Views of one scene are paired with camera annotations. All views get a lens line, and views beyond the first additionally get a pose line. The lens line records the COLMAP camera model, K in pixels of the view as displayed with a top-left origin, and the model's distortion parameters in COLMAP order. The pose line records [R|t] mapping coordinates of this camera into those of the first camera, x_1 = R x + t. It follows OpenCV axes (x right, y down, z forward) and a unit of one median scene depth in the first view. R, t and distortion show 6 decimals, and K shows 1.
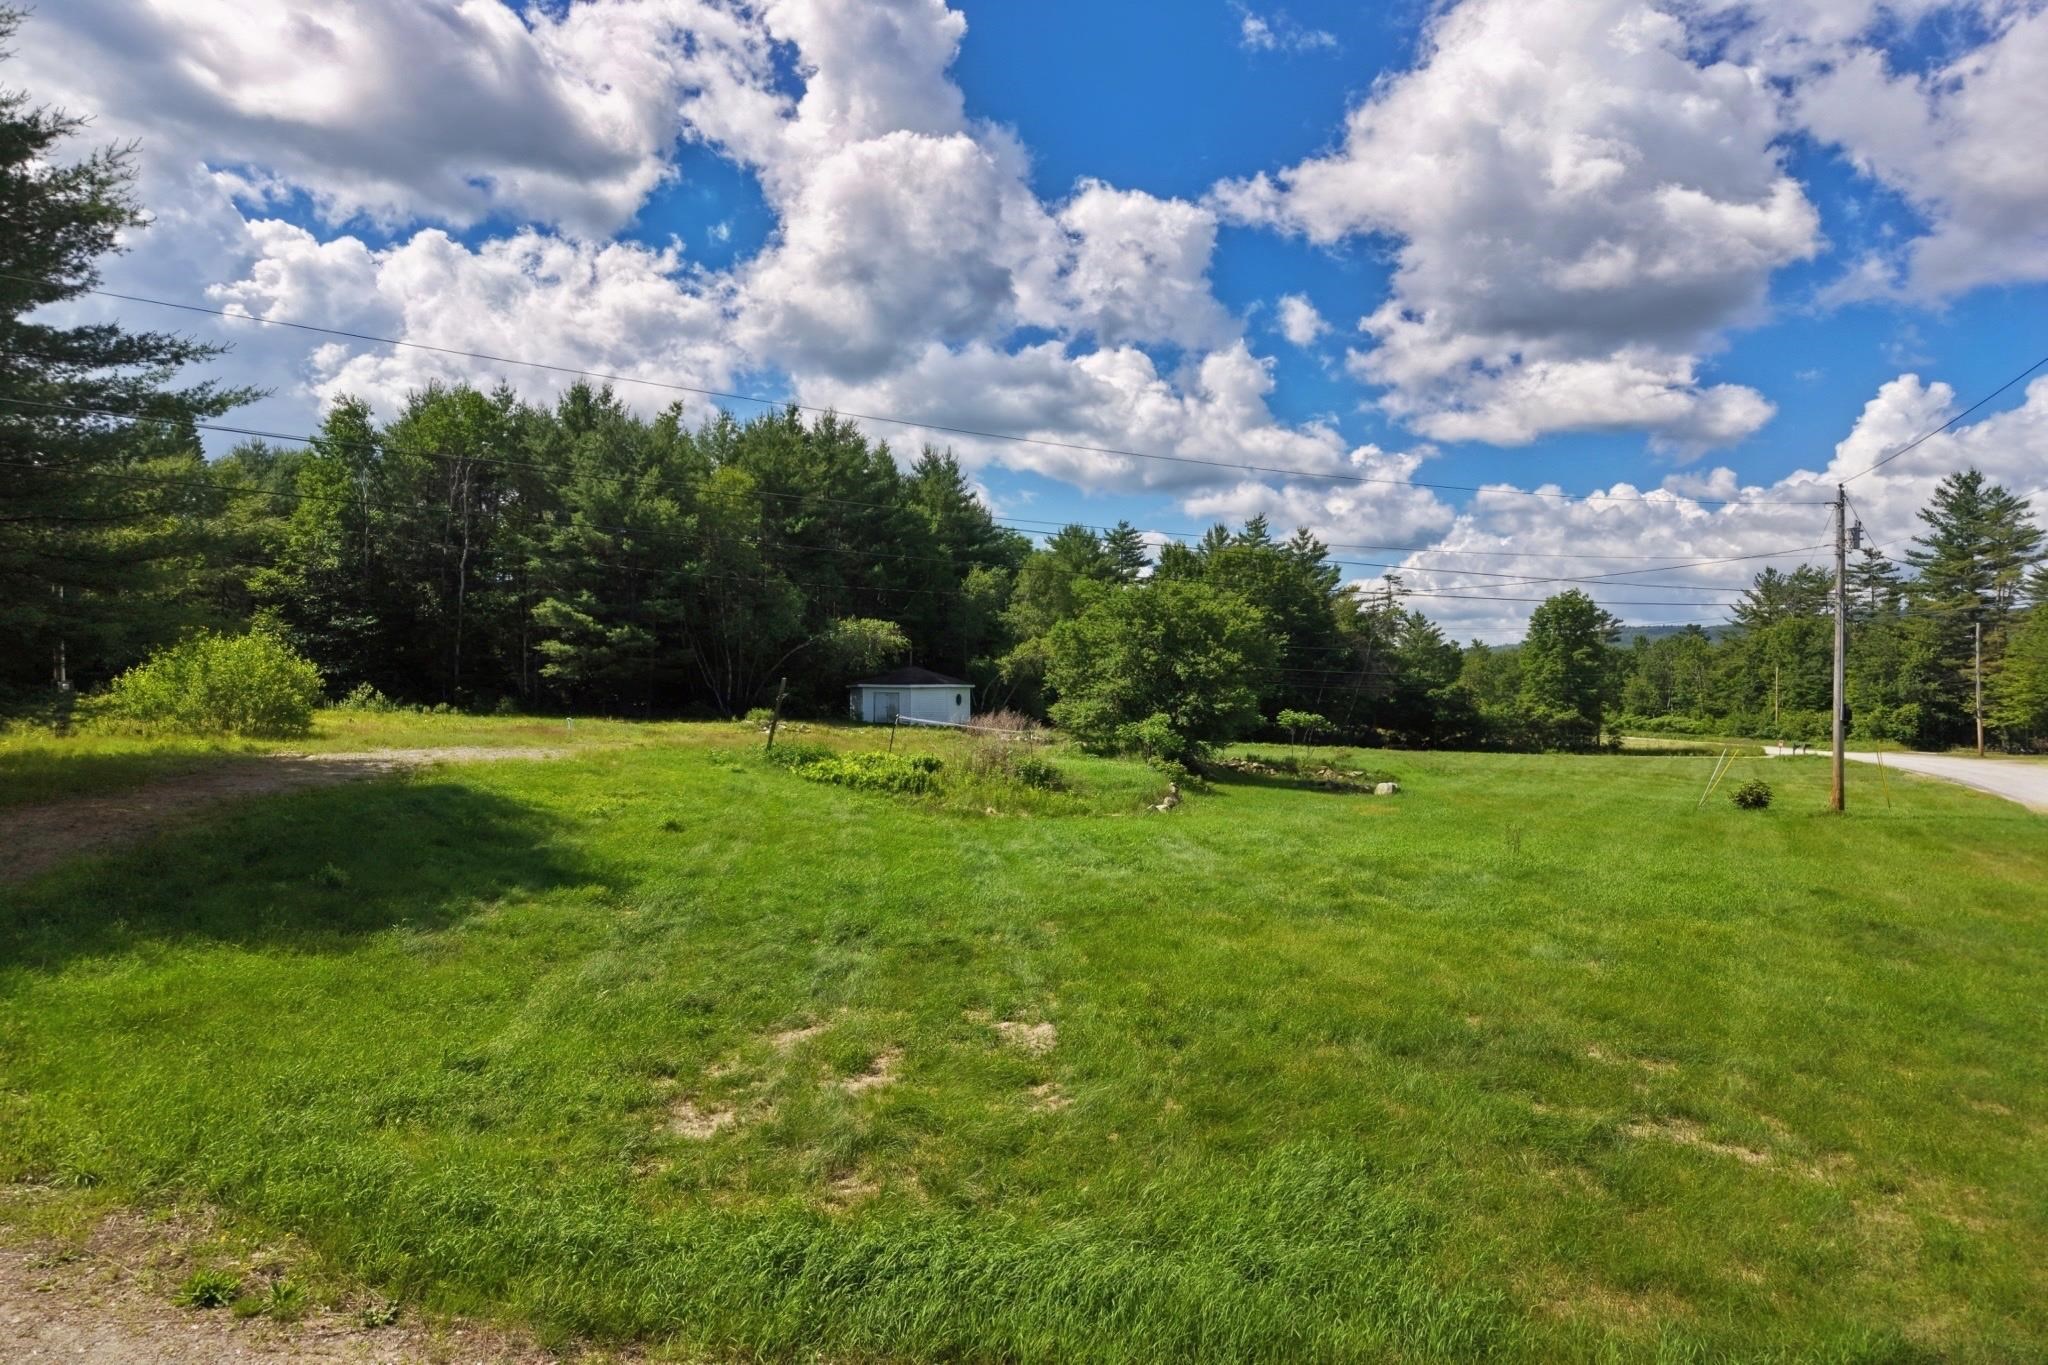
lens RADIAL K [[1390.5, 0, 1023.0], [0, 1390.5, 682.7], [0, 0, 1]] dist [0.039212, -0.050516]
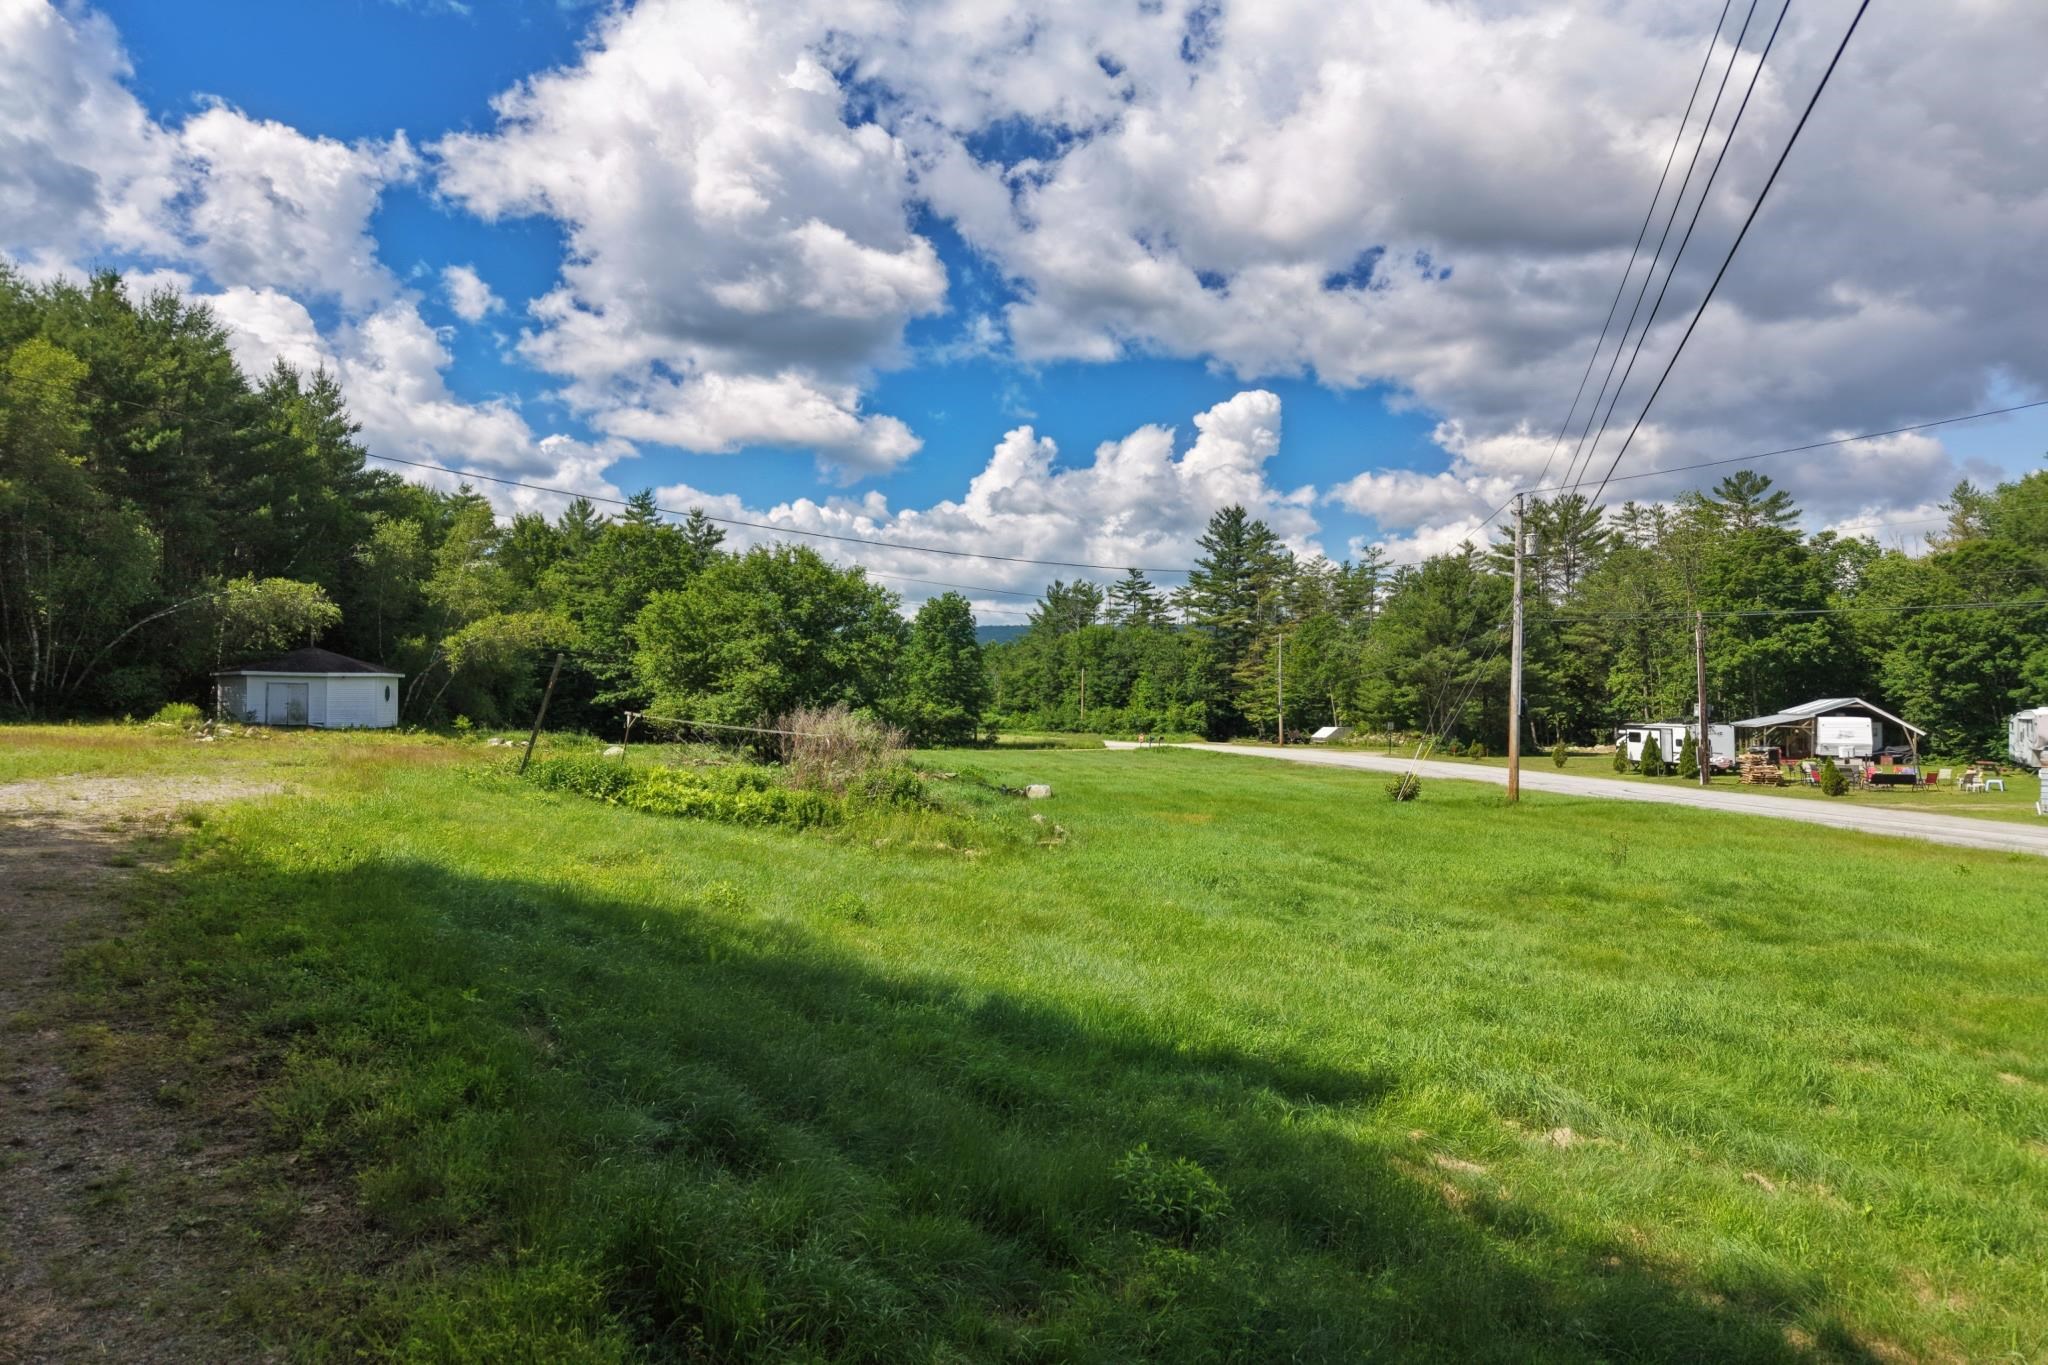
lens RADIAL K [[1382.1, 0, 1024.5], [0, 1382.1, 725.6], [0, 0, 1]] dist [0.036399, -0.046803]
pose [[0.834454, -0.006955, 0.551033, -0.328610], [-0.010599, 0.999533, 0.028667, 0.009109], [-0.550975, -0.029762, 0.833991, 0.311822]]
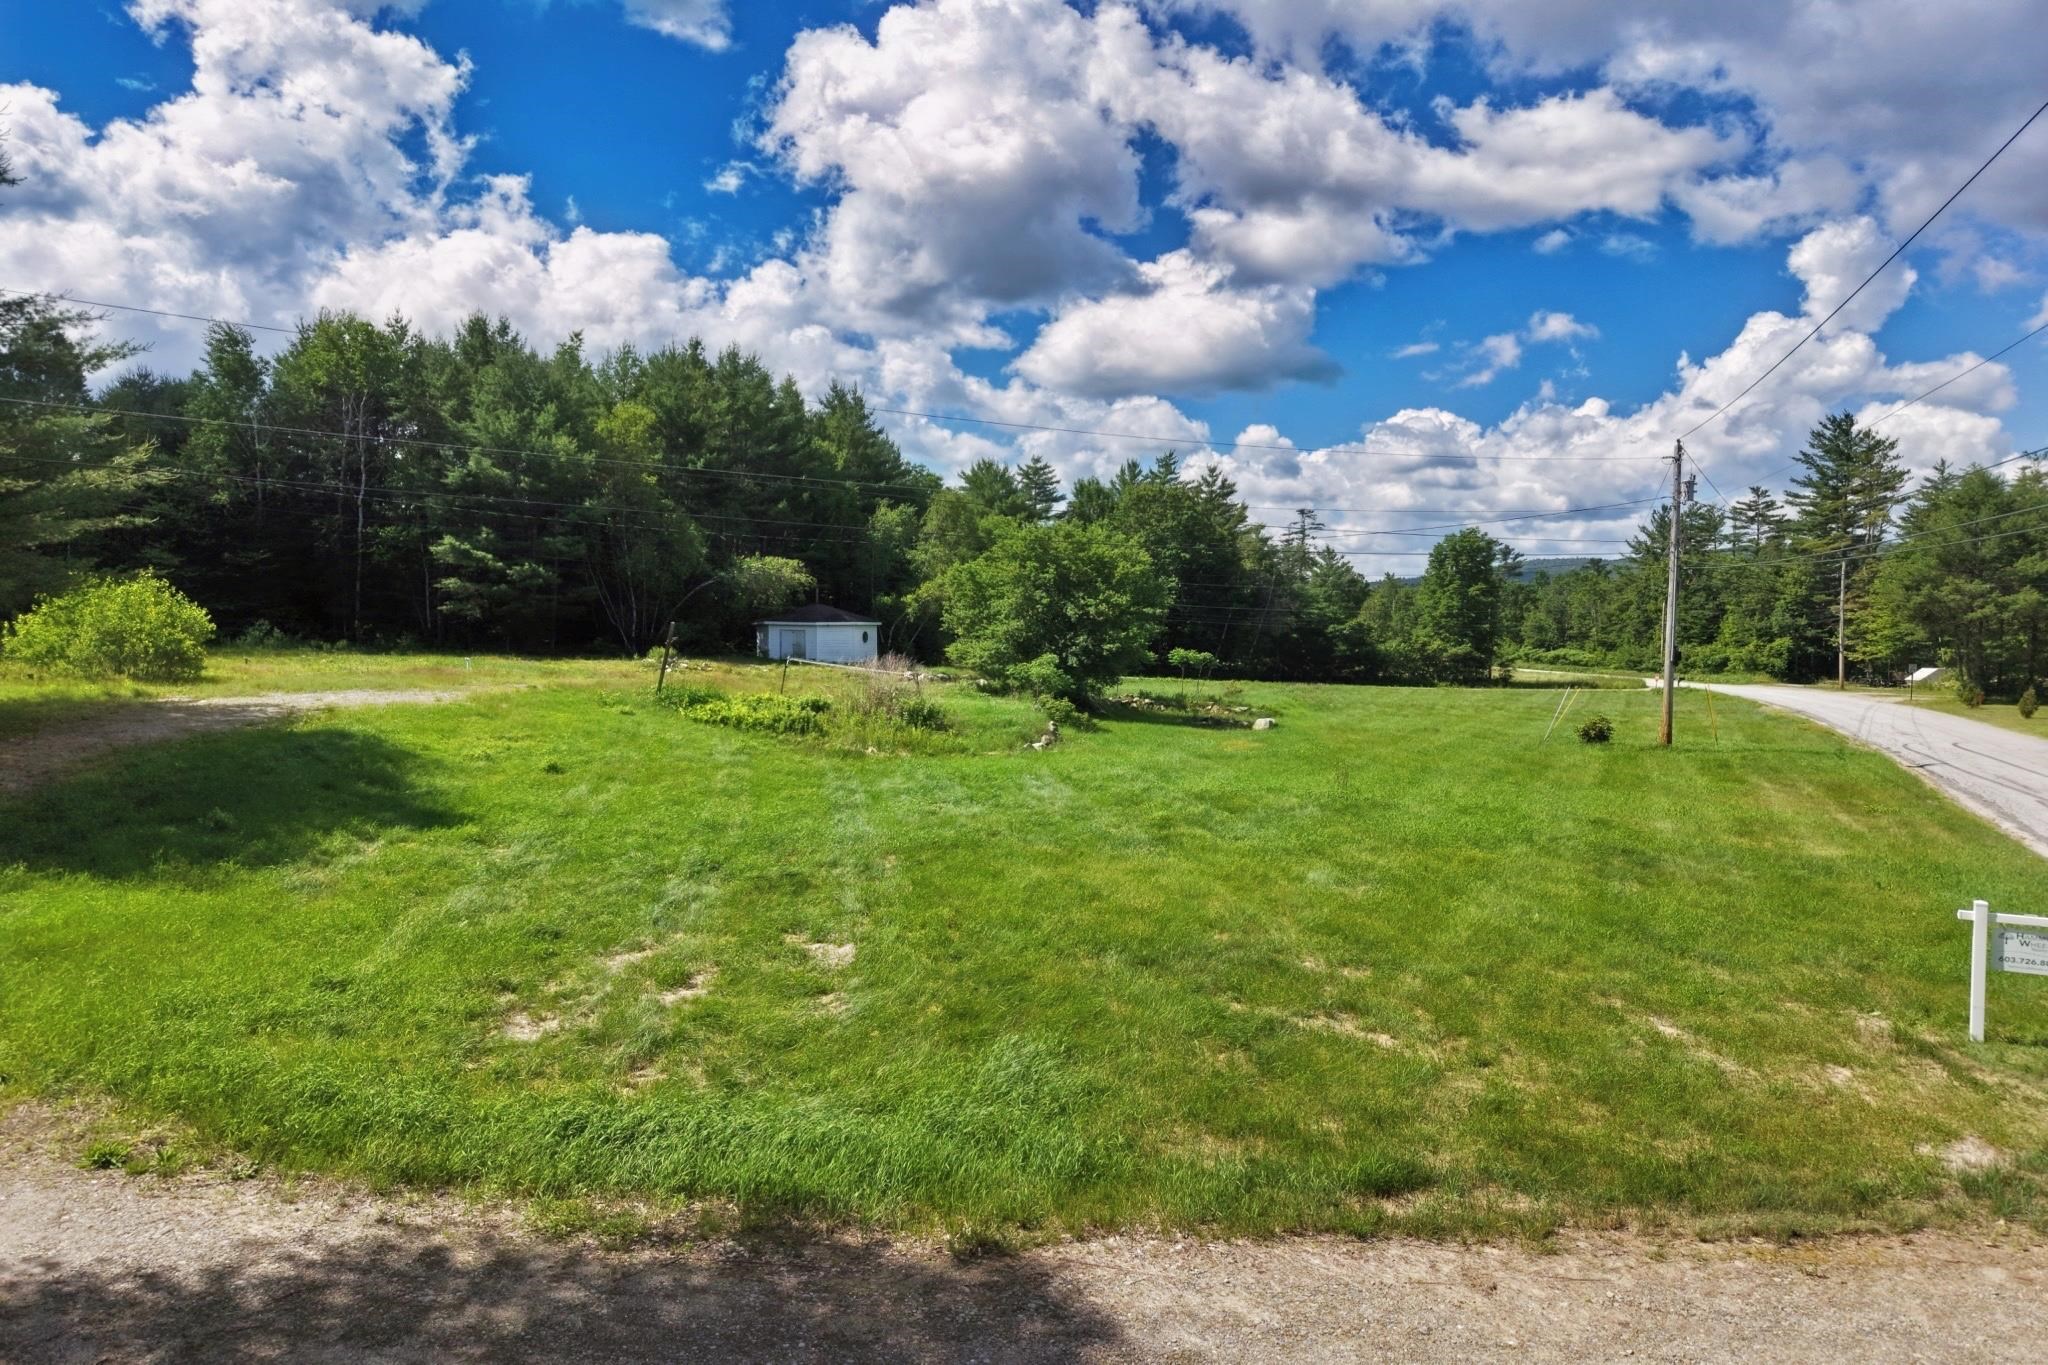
lens RADIAL K [[1382.1, 0, 1024.5], [0, 1382.1, 725.6], [0, 0, 1]] dist [0.036399, -0.046803]
pose [[0.998393, -0.003072, 0.056582, 0.019050], [-0.001467, 0.996794, 0.079999, -0.005999], [-0.056646, -0.079954, 0.995188, -0.028552]]
